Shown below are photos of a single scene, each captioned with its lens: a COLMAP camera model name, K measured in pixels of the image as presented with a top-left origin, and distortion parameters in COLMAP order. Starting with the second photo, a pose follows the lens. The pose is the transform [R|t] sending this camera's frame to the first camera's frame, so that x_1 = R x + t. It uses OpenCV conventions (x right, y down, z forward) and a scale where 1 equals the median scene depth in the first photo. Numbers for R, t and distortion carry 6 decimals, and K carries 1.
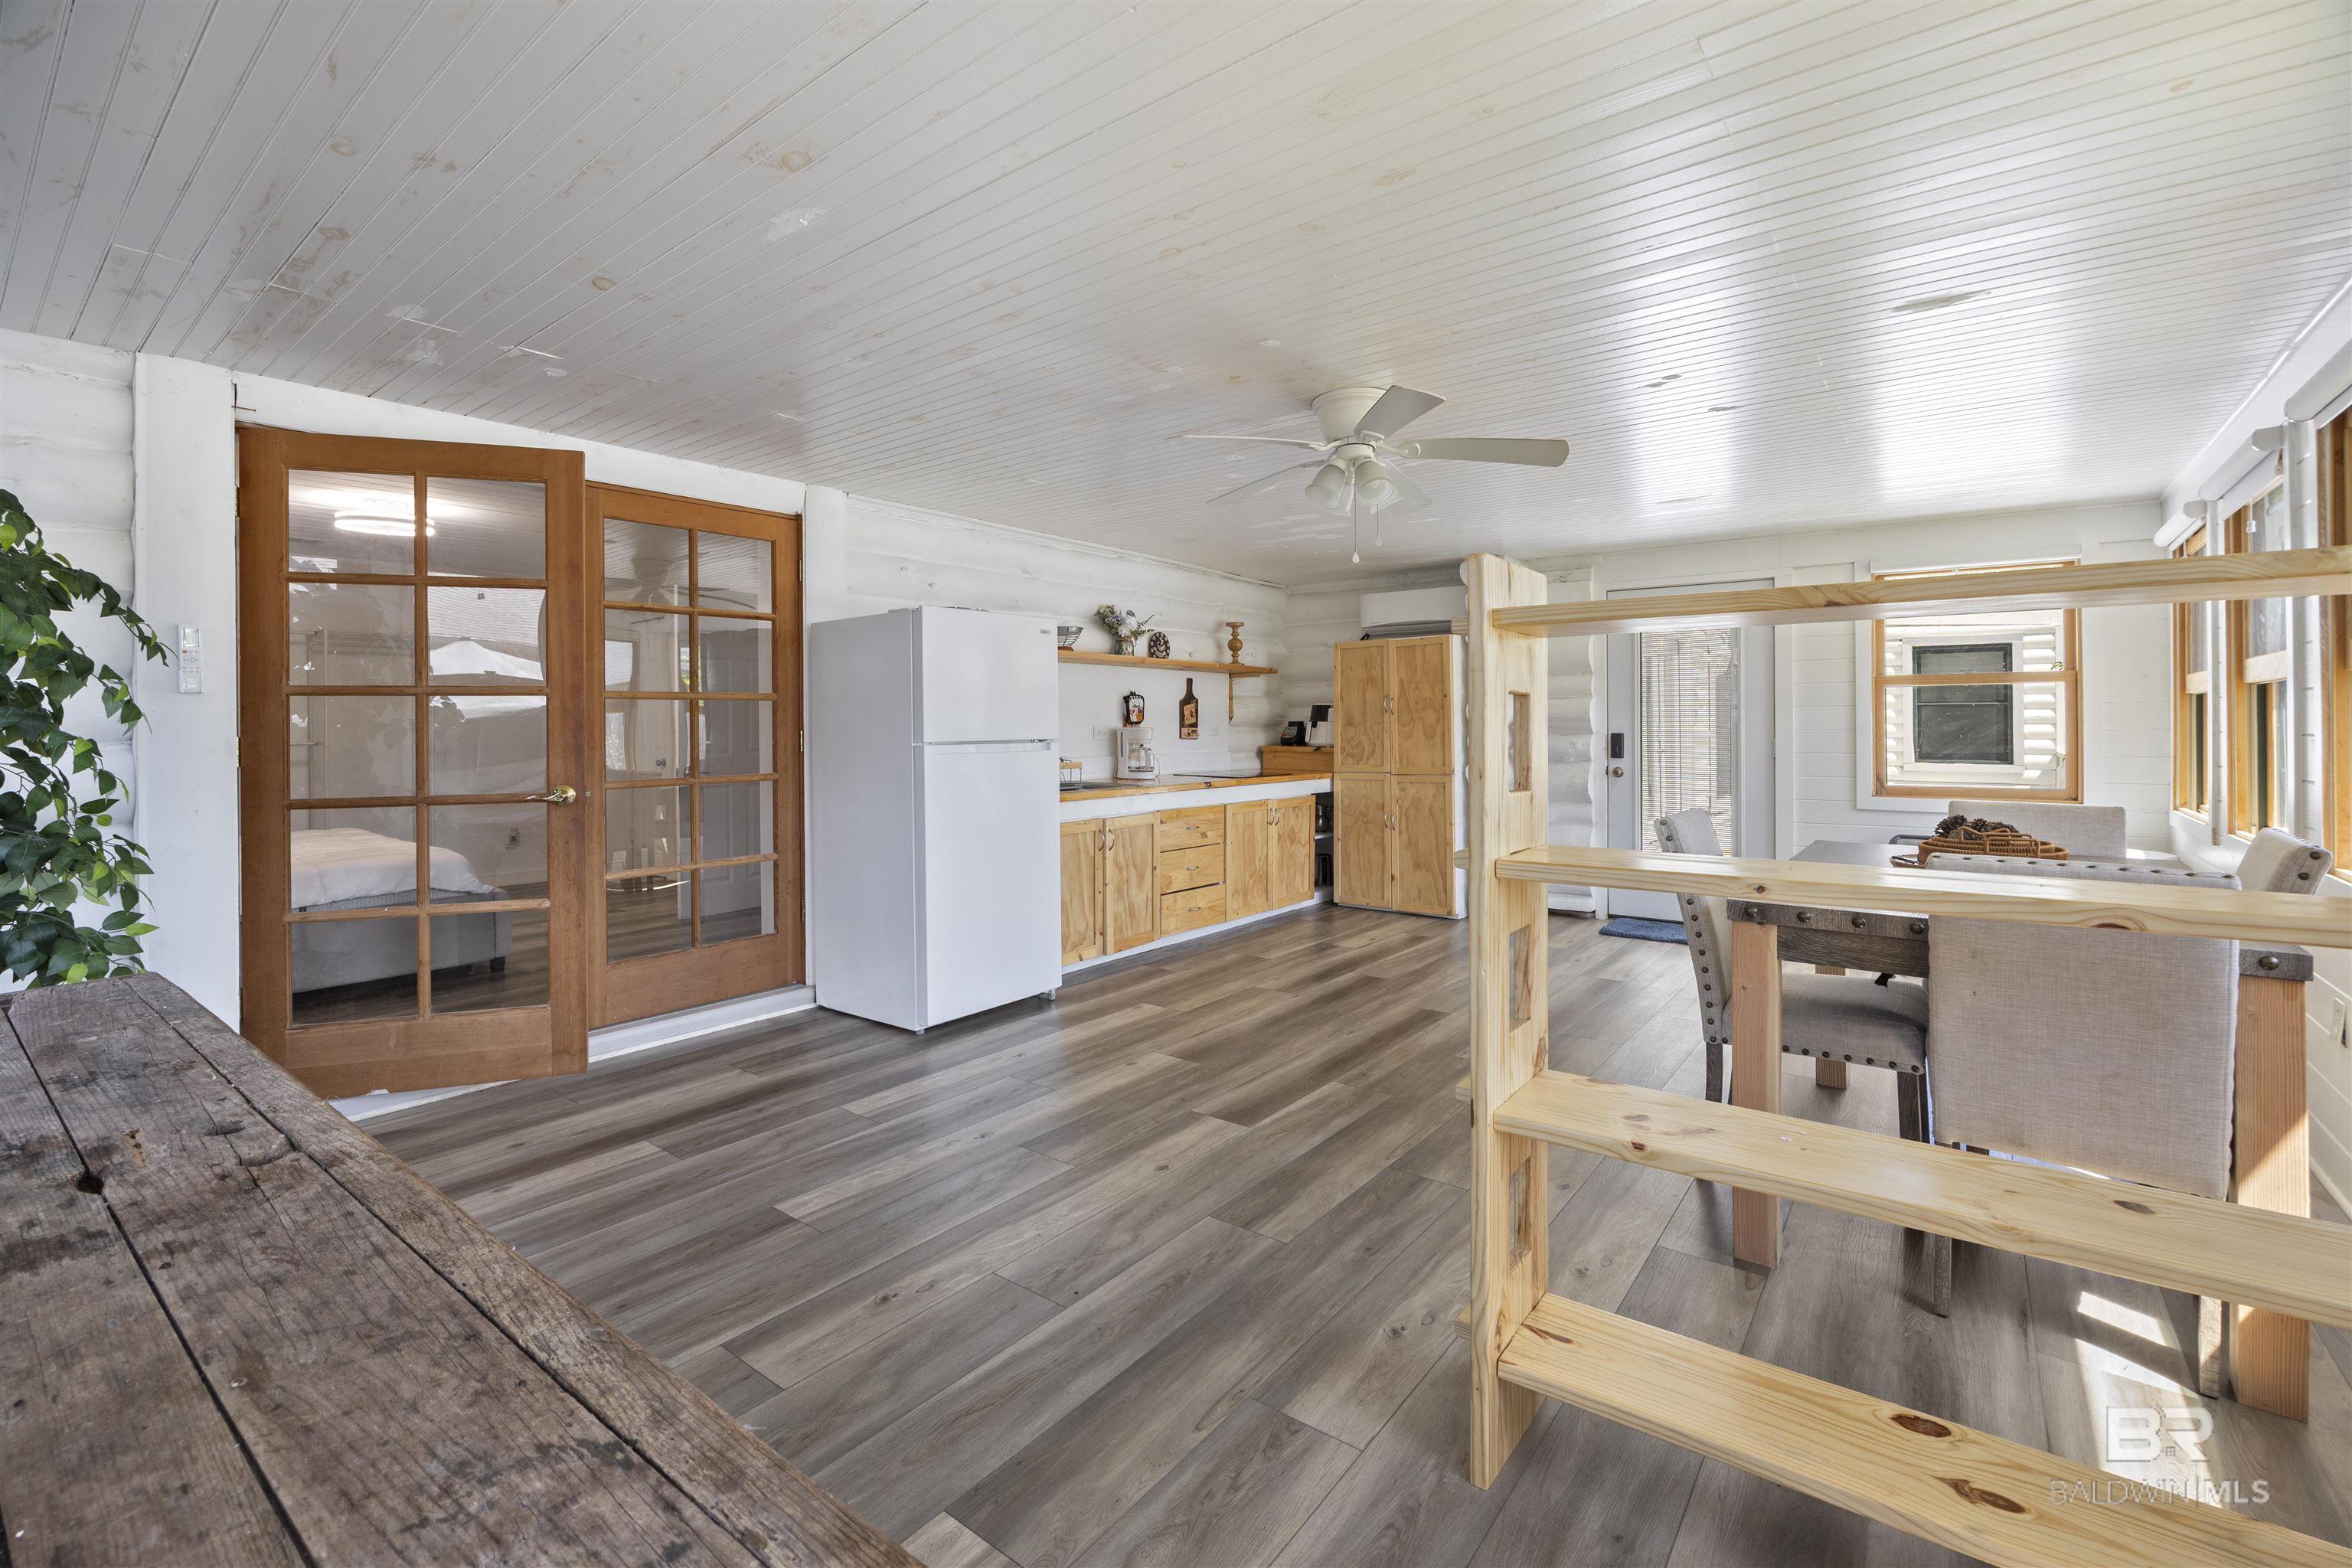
lens RADIAL K [[1020.7, 0, 1174.4], [0, 1020.7, 725.4], [0, 0, 1]] dist [-0.008457, -0.000186]
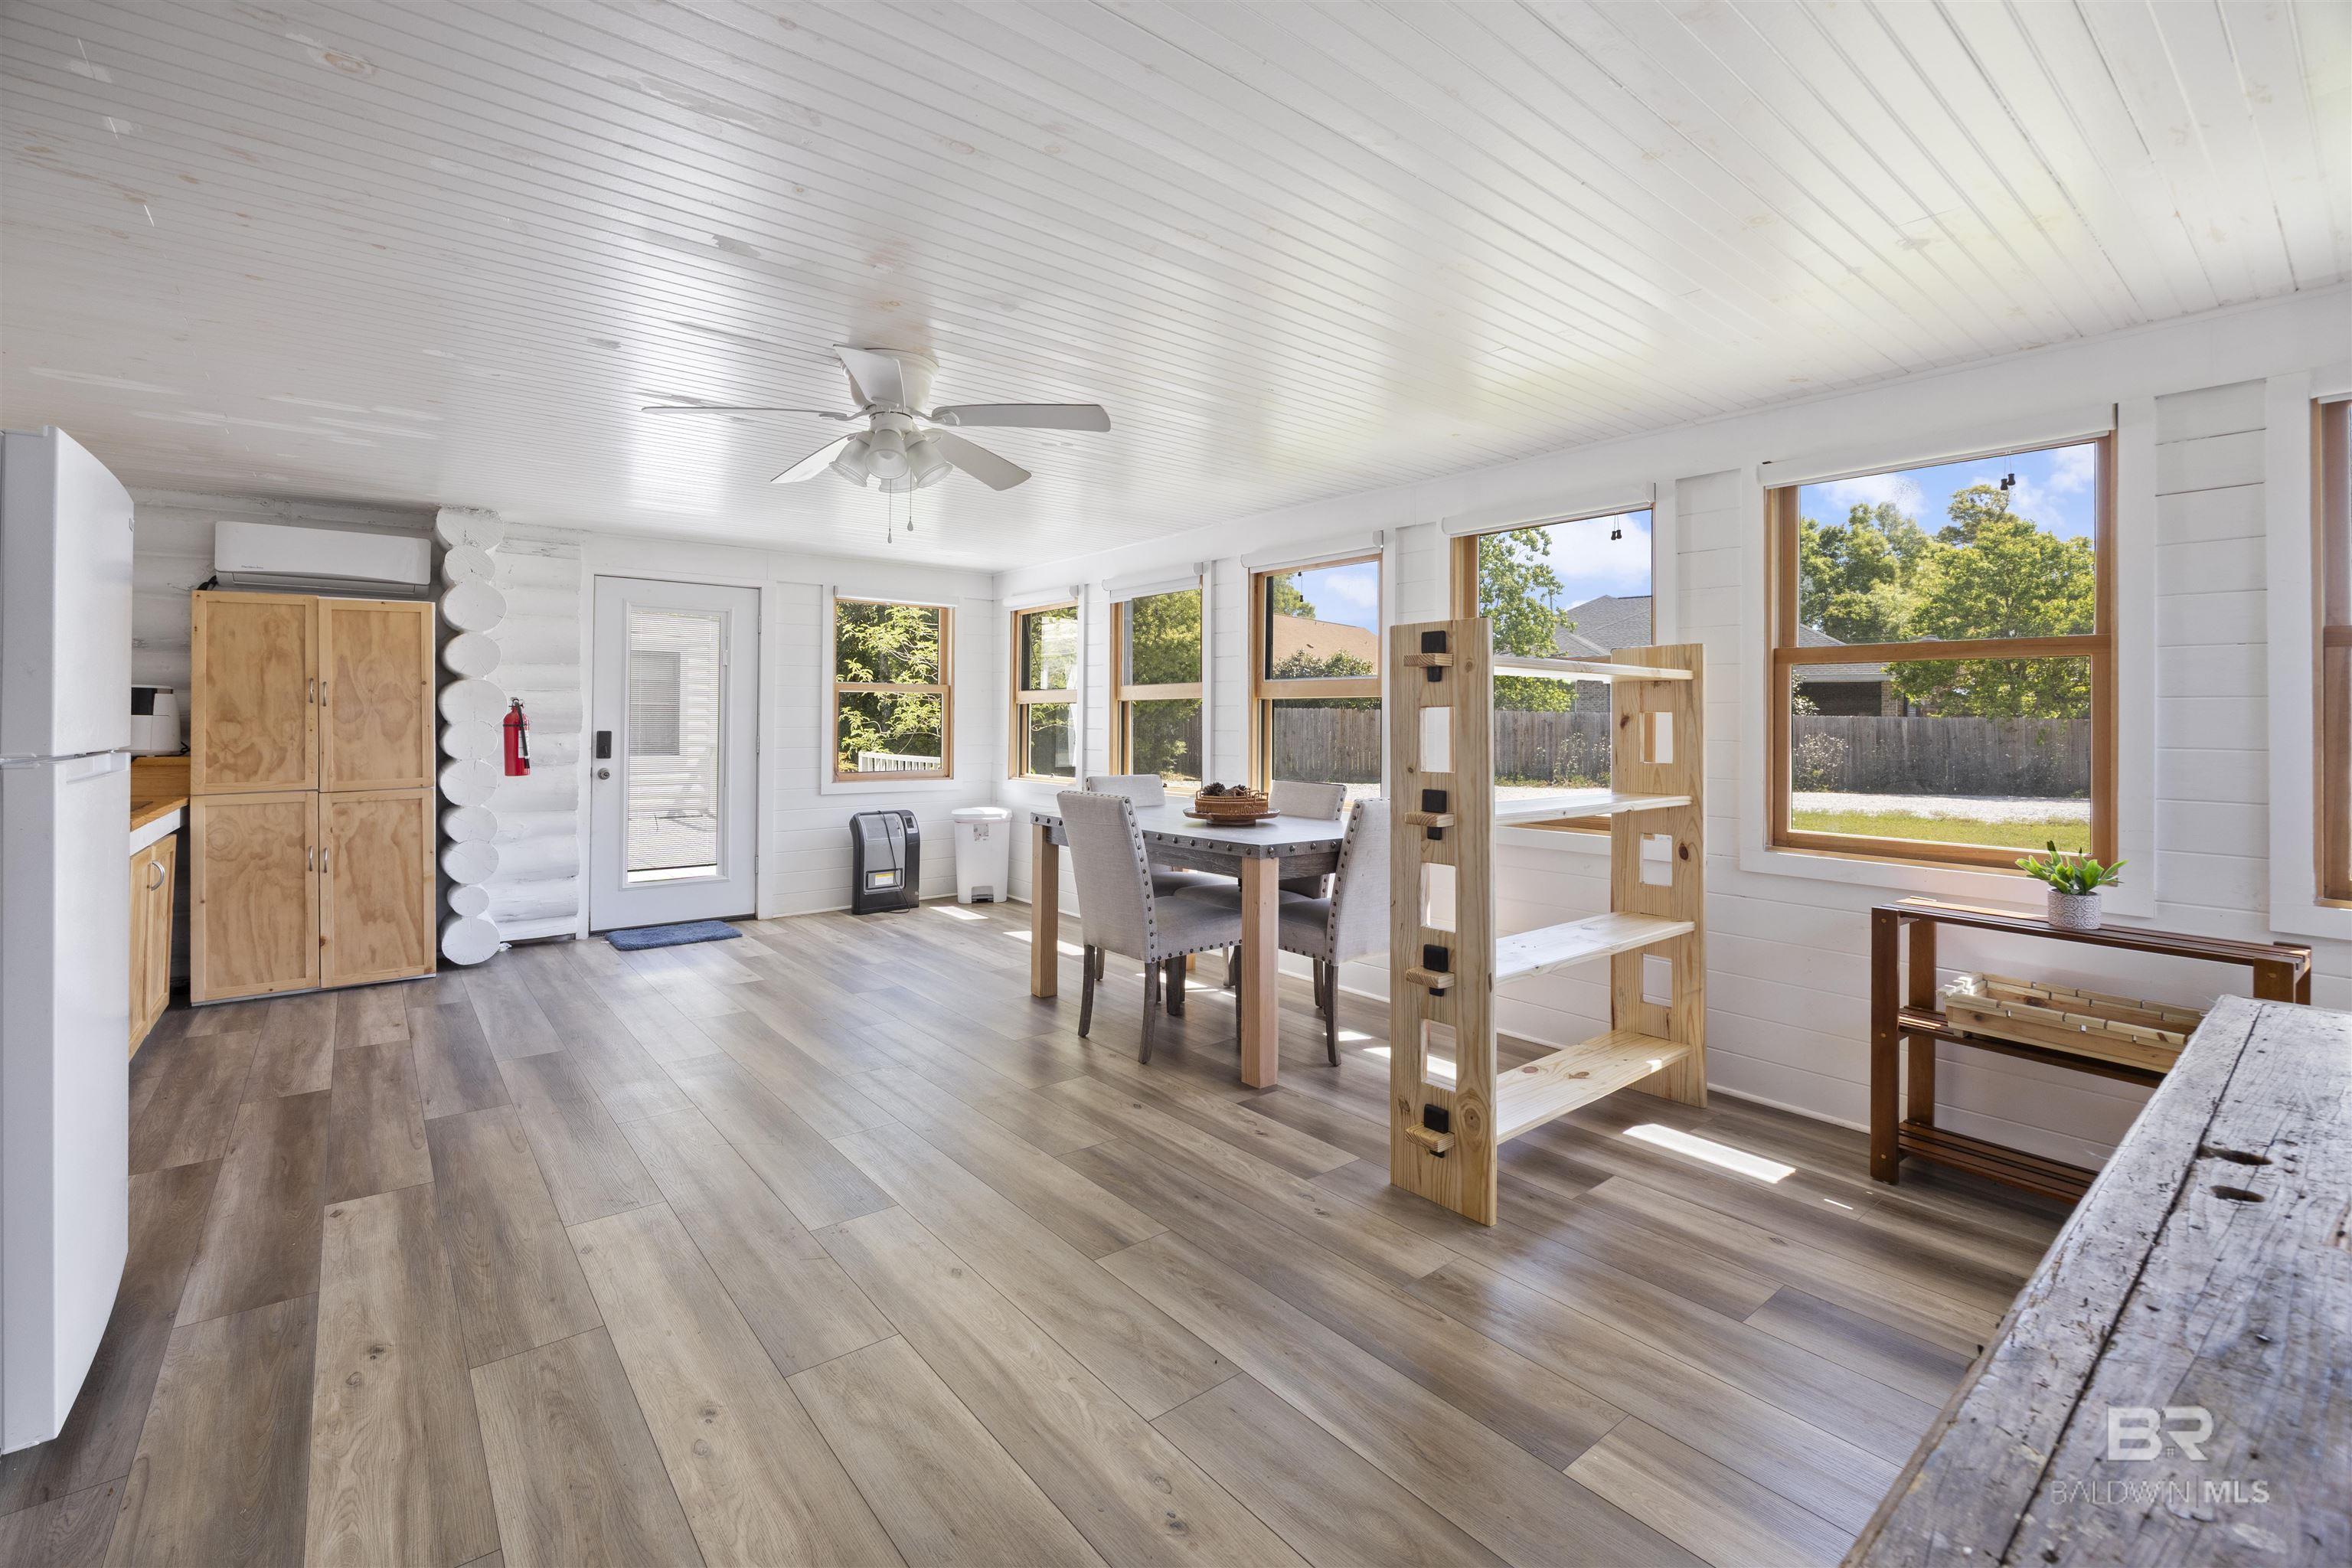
lens RADIAL K [[1020.7, 0, 1179.9], [0, 1020.7, 721.3], [0, 0, 1]] dist [-0.008457, -0.000186]
pose [[0.231543, 0.002809, 0.972821, -0.331779], [-0.004147, 0.999990, -0.001901, -0.001545], [-0.972816, -0.003594, 0.231553, 0.280565]]
